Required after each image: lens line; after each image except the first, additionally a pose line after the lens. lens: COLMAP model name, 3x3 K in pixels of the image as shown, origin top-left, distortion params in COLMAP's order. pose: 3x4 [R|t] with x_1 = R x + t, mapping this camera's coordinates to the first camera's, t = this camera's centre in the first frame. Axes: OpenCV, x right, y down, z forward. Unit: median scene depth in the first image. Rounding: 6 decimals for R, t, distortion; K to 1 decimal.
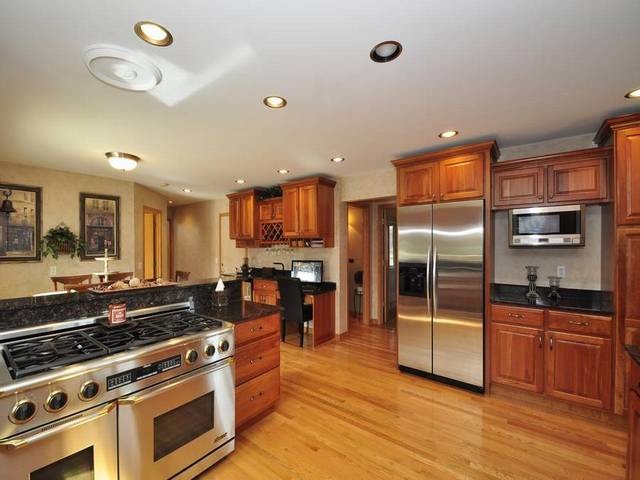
lens RADIAL K [[281.5, 0, 318.0], [0, 281.5, 244.9], [0, 0, 1]] dist [-0.012844, -0.002175]
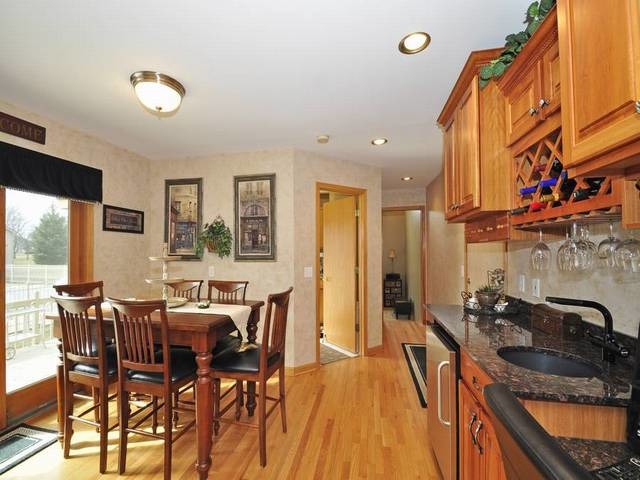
lens RADIAL K [[281.5, 0, 306.4], [0, 281.5, 248.2], [0, 0, 1]] dist [-0.012844, -0.002175]
pose [[0.435046, -0.005510, -0.900391, -0.032536], [0.003974, 0.999983, -0.004199, 0.023915], [0.900399, -0.001751, 0.435061, 0.847216]]
